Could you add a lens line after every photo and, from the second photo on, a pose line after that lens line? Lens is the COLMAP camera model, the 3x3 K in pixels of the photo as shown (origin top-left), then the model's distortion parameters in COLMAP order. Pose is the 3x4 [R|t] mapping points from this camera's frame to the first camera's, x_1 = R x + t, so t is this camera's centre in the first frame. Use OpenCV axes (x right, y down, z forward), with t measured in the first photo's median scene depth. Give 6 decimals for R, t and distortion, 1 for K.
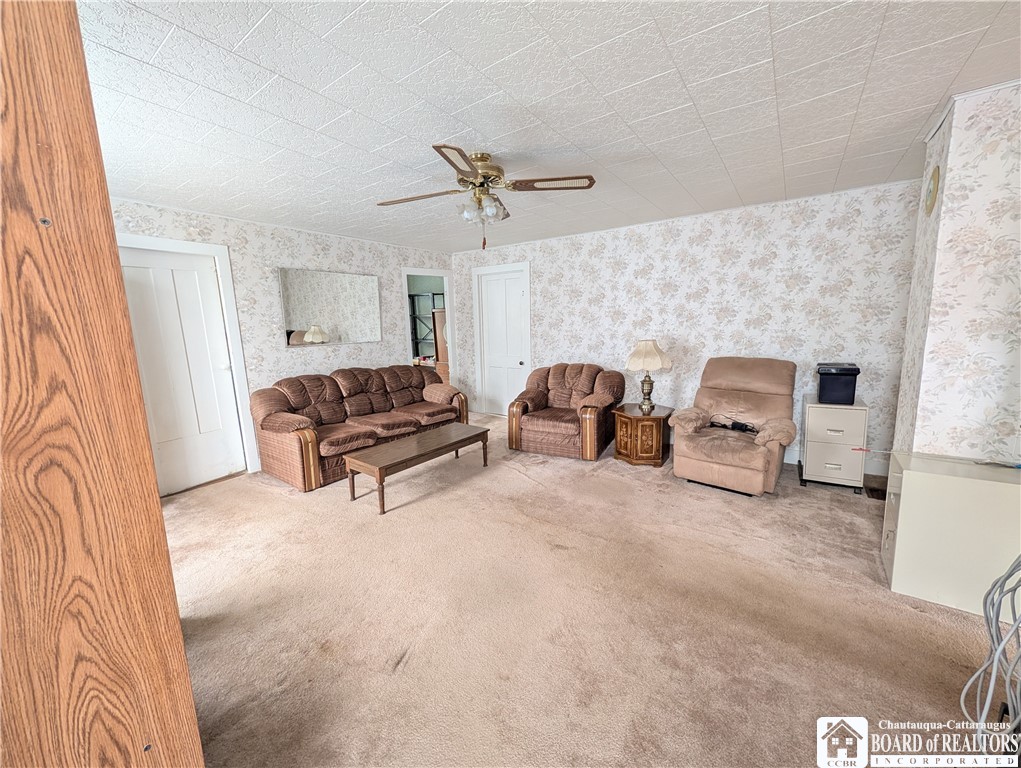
lens RADIAL K [[391.0, 0, 510.3], [0, 391.0, 382.5], [0, 0, 1]] dist [0.000376, -0.000237]
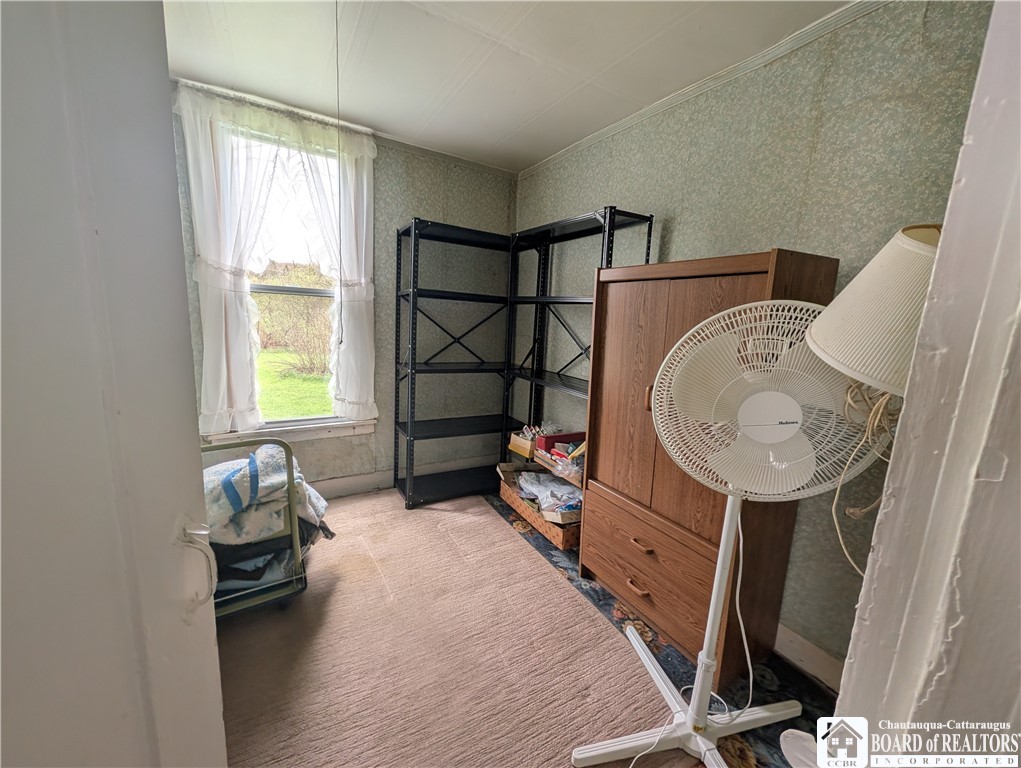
lens RADIAL K [[391.0, 0, 510.2], [0, 391.0, 383.7], [0, 0, 1]] dist [0.000376, -0.000237]
pose [[0.916658, 0.131629, -0.377376, -0.264964], [-0.134492, 0.990735, 0.018886, -0.206809], [0.376366, 0.033442, 0.925868, 1.337930]]
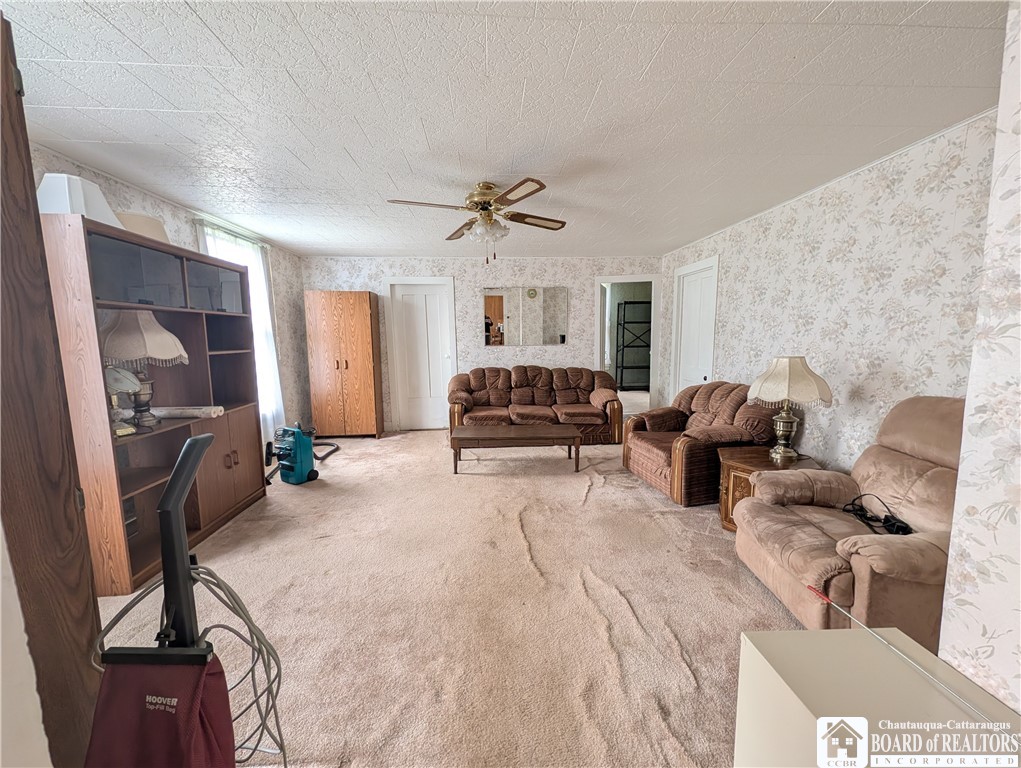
lens RADIAL K [[391.0, 0, 512.0], [0, 391.0, 381.9], [0, 0, 1]] dist [0.000376, -0.000237]
pose [[0.628108, 0.111379, -0.770113, 0.528533], [-0.127094, 0.991097, 0.039680, -0.029820], [0.767676, 0.072954, 0.636672, 0.204455]]
